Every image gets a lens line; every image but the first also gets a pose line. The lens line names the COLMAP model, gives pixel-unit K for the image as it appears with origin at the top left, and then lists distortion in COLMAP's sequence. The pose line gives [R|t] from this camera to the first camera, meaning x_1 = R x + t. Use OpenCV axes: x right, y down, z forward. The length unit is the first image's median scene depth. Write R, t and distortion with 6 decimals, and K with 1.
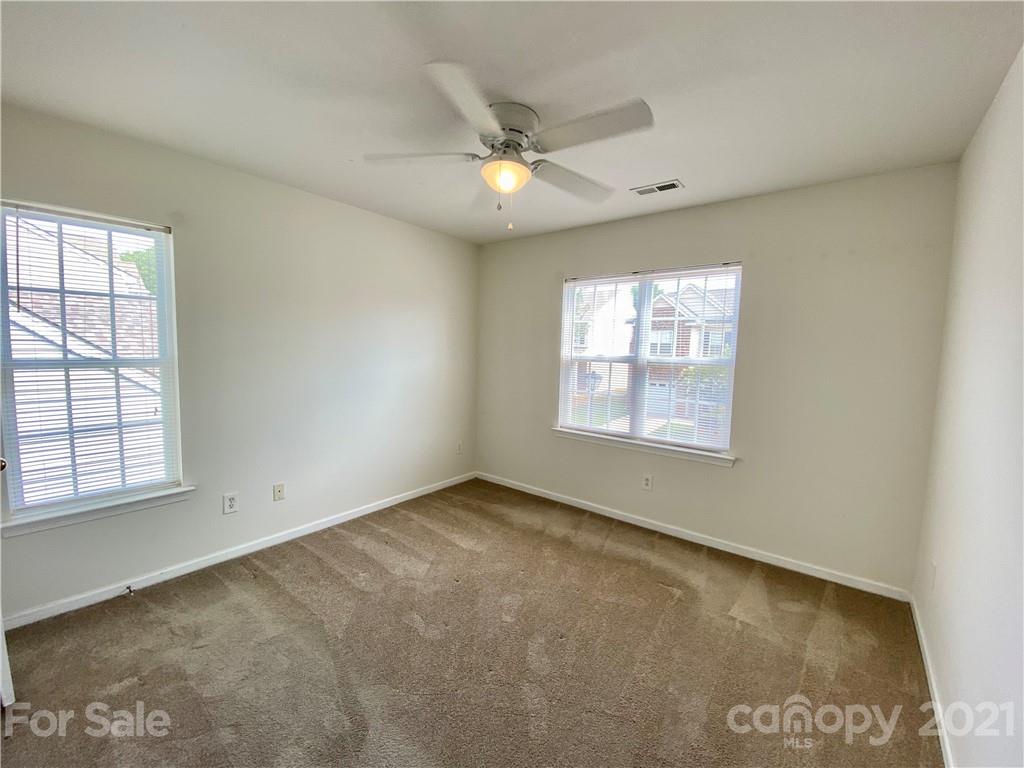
lens RADIAL K [[419.8, 0, 513.4], [0, 419.8, 382.0], [0, 0, 1]] dist [0.007197, -0.011685]
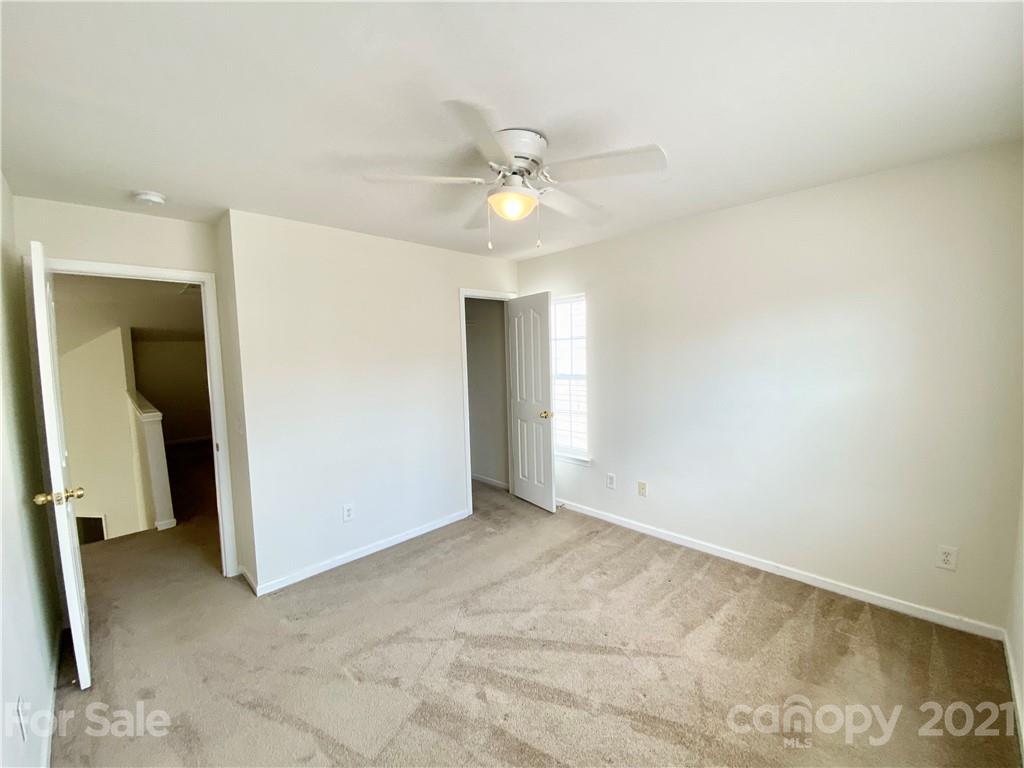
lens RADIAL K [[419.8, 0, 513.3], [0, 419.8, 385.6], [0, 0, 1]] dist [0.007197, -0.011685]
pose [[-0.150365, 0.050129, -0.987359, 0.634665], [-0.057730, 0.996564, 0.059388, -0.075764], [0.986944, 0.065930, -0.146955, 0.776183]]
